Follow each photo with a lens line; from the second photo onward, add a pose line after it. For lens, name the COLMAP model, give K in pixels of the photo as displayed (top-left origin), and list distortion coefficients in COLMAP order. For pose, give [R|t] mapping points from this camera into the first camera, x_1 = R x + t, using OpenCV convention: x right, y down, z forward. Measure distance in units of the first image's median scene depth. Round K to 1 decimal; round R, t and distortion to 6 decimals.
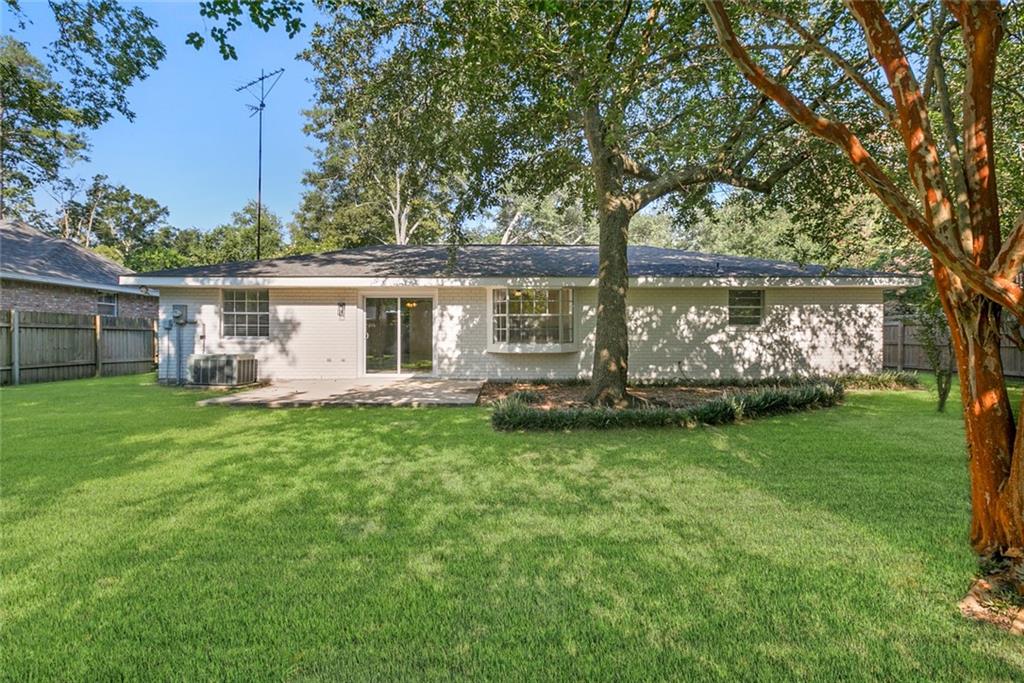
lens RADIAL K [[475.9, 0, 513.7], [0, 475.9, 346.1], [0, 0, 1]] dist [0.004408, -0.000528]
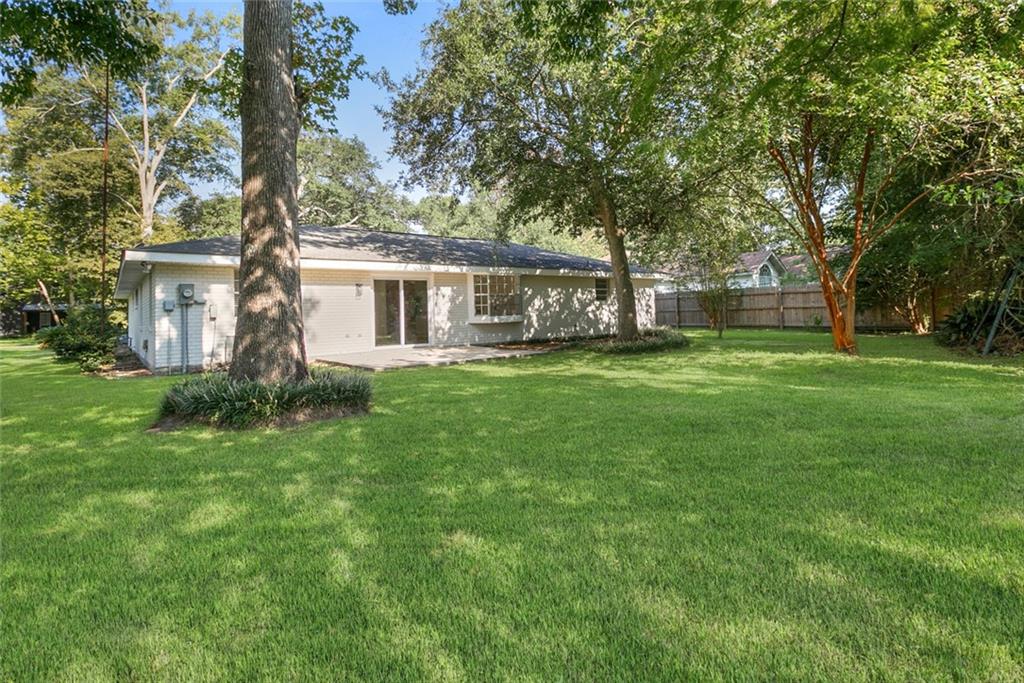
lens RADIAL K [[475.9, 0, 510.0], [0, 475.9, 335.6], [0, 0, 1]] dist [0.004408, -0.000528]
pose [[0.799702, -0.053625, 0.597998, -0.741007], [0.037582, 0.998521, 0.039284, 0.000102], [-0.599220, -0.008942, 0.800534, -0.103692]]
